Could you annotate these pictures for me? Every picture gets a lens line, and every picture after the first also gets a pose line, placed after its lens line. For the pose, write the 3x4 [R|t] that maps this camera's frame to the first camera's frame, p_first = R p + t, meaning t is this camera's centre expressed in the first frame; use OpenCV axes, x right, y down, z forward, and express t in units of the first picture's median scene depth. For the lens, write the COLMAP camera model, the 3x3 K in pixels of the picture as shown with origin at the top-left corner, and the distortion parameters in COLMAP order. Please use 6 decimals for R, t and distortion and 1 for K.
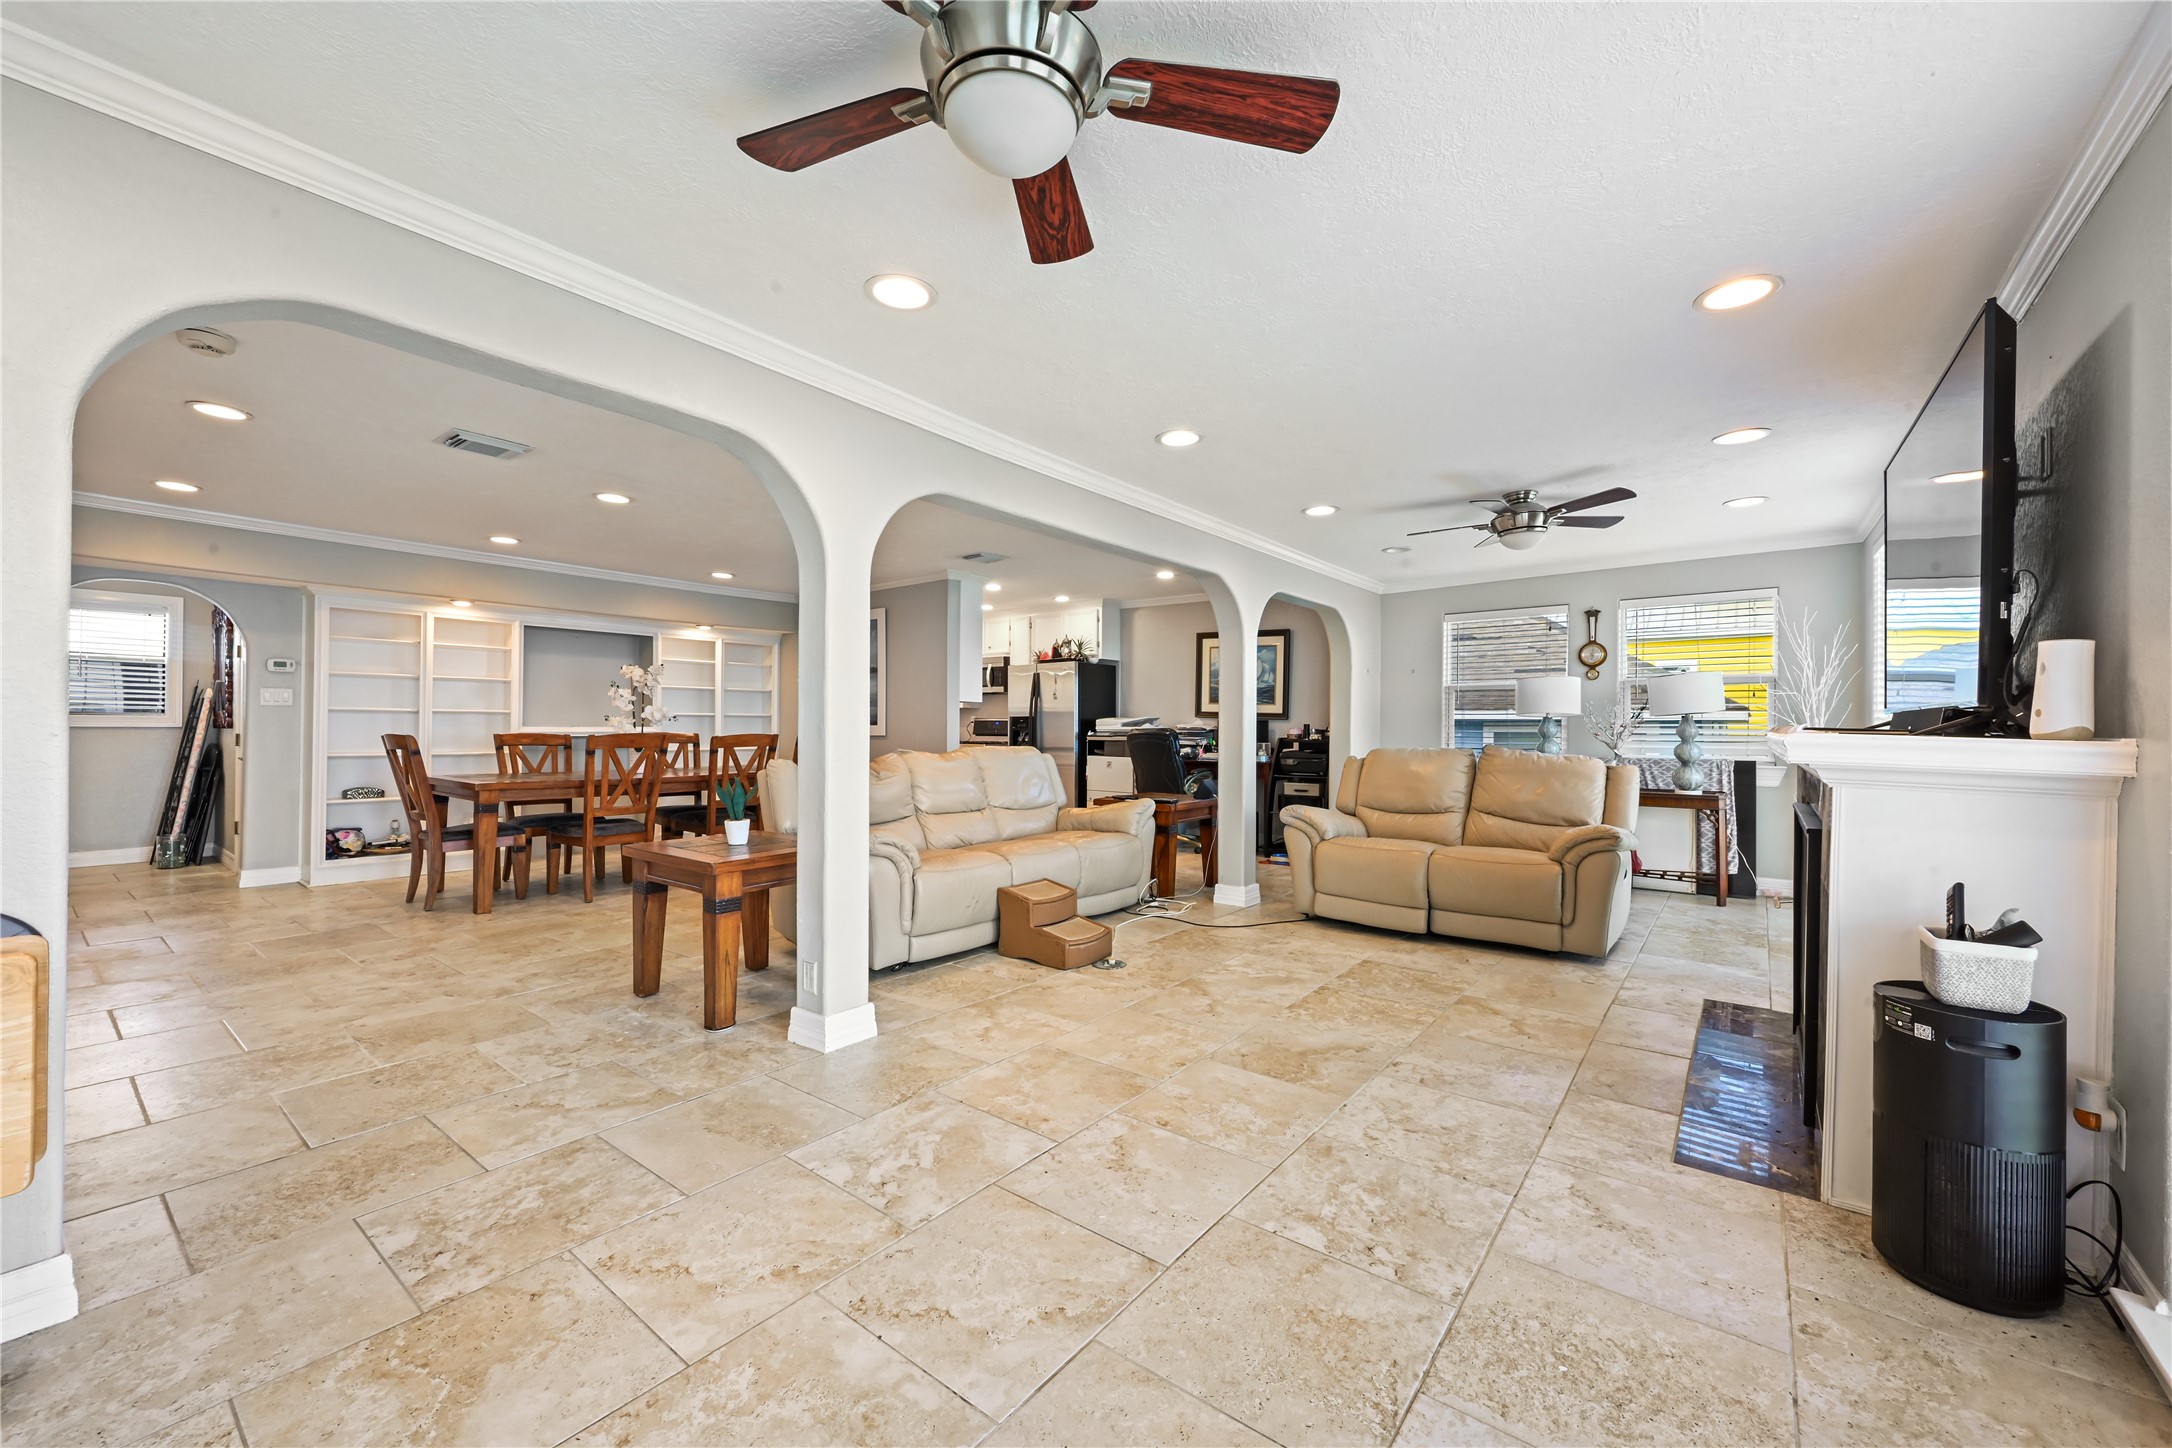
lens RADIAL K [[862.0, 0, 1067.0], [0, 862.0, 725.0], [0, 0, 1]] dist [0.003321, 0.000026]
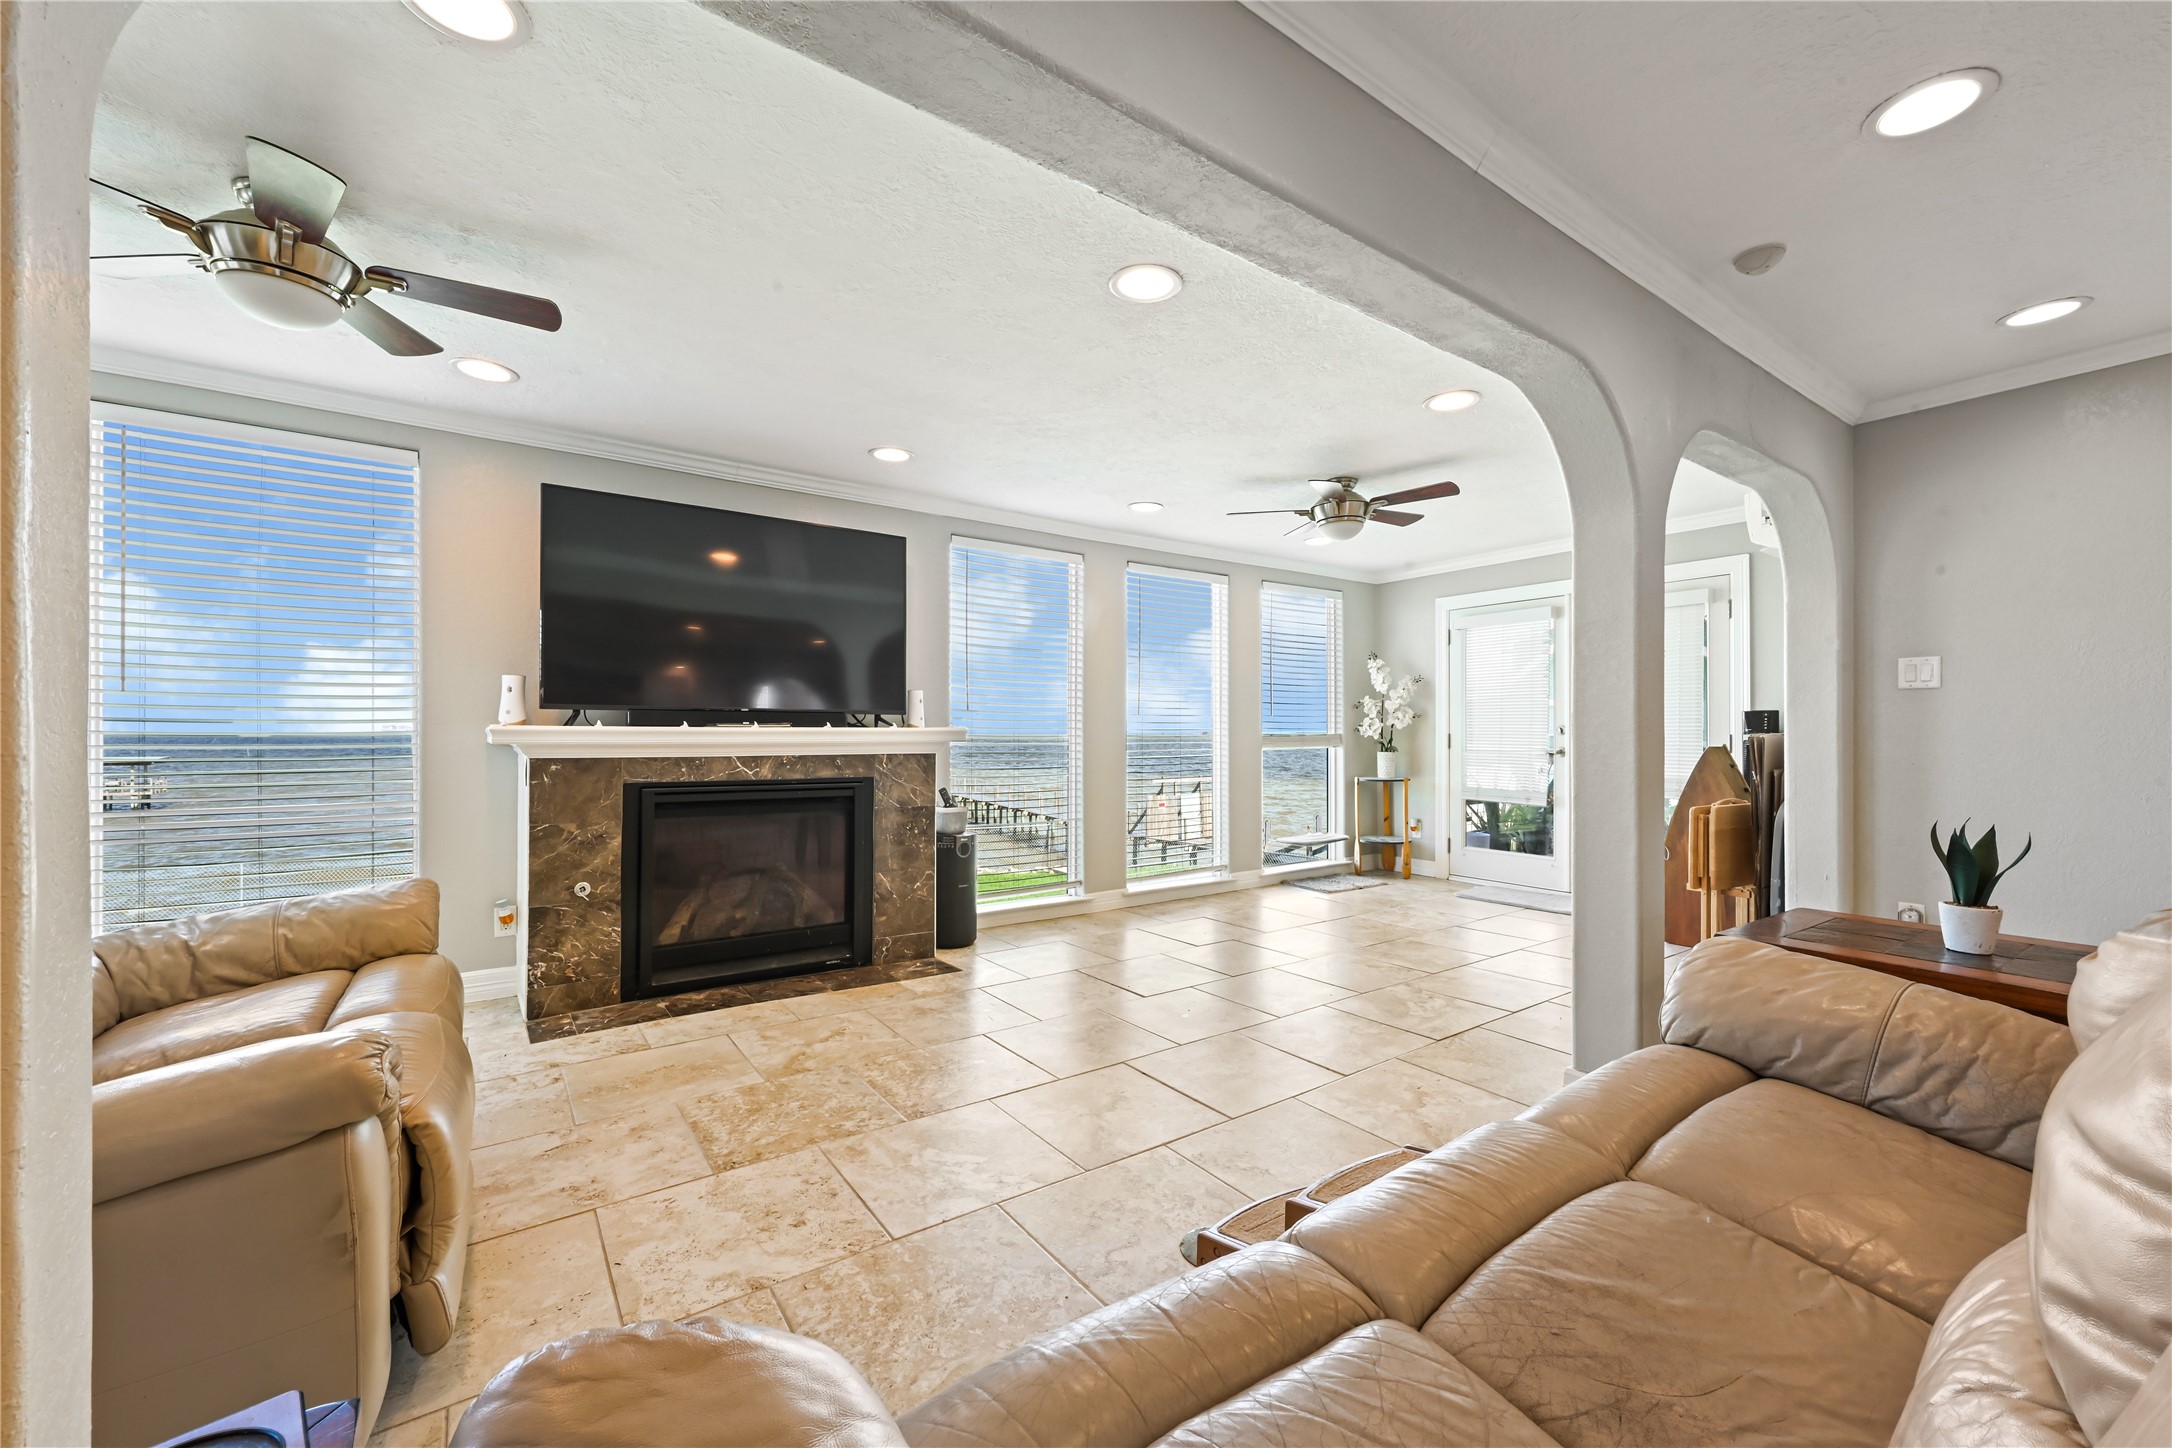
lens RADIAL K [[862.0, 0, 1067.6], [0, 862.0, 725.1], [0, 0, 1]] dist [0.003321, 0.000026]
pose [[-0.960048, -0.006534, 0.279758, 0.001046], [-0.009037, 0.999930, -0.007659, 0.007312], [-0.279688, -0.009881, -0.960040, 1.525538]]
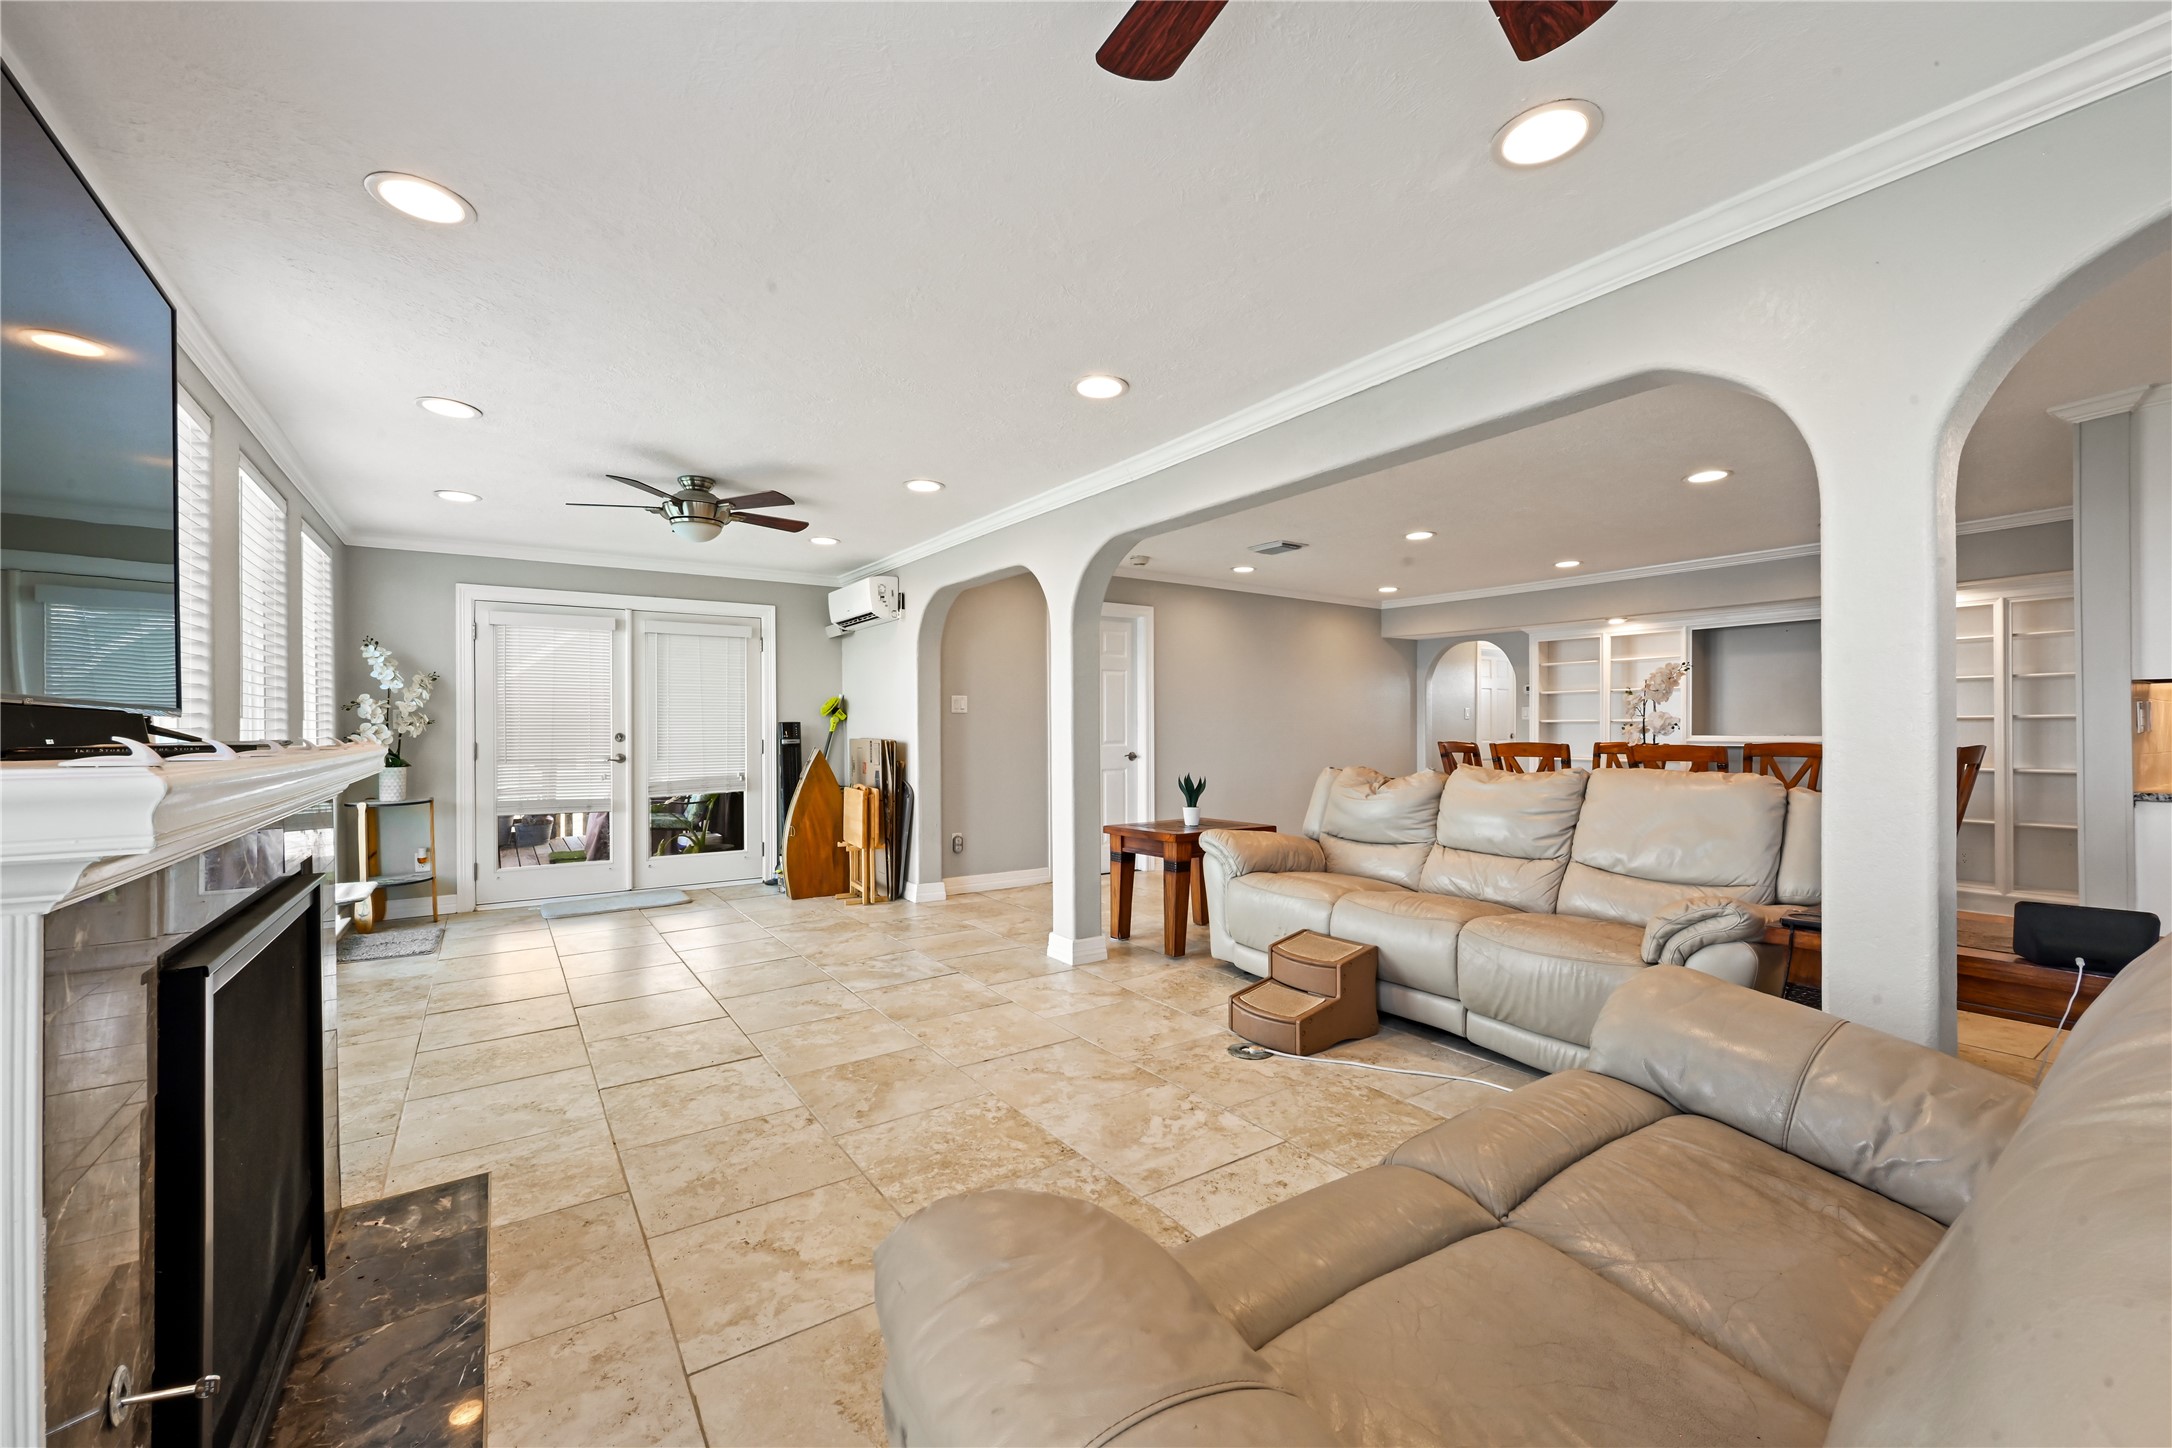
lens RADIAL K [[862.0, 0, 1114.9], [0, 862.0, 729.8], [0, 0, 1]] dist [0.003321, 0.000026]
pose [[-0.271273, -0.004877, -0.962490, 0.852252], [0.005824, 0.999961, -0.006708, -0.001304], [0.962485, -0.007425, -0.271234, 1.142703]]
